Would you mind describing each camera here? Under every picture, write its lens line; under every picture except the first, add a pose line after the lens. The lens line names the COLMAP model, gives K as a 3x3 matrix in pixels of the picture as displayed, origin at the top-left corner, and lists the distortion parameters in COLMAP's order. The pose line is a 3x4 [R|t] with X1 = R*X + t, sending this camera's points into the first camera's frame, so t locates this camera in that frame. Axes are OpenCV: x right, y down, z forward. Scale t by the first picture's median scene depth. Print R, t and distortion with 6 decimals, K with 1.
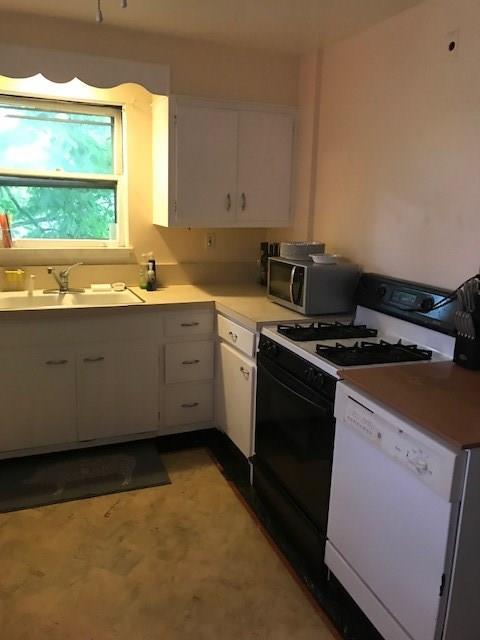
lens RADIAL K [[530.5, 0, 241.1], [0, 530.5, 312.6], [0, 0, 1]] dist [0.008672, 0.008853]
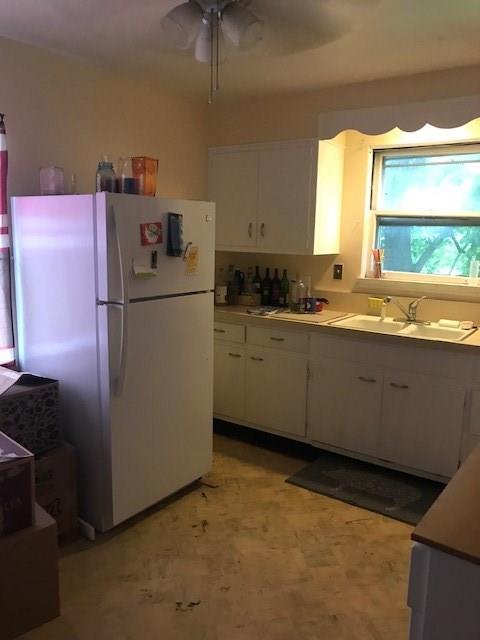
lens RADIAL K [[526.2, 0, 240.0], [0, 526.2, 320.0], [0, 0, 1]] dist [-0.007715, 0.011523]
pose [[0.523050, 0.121380, -0.843615, 0.453205], [-0.175197, 0.983982, 0.032953, -0.021178], [0.834101, 0.130563, 0.535937, 0.173739]]
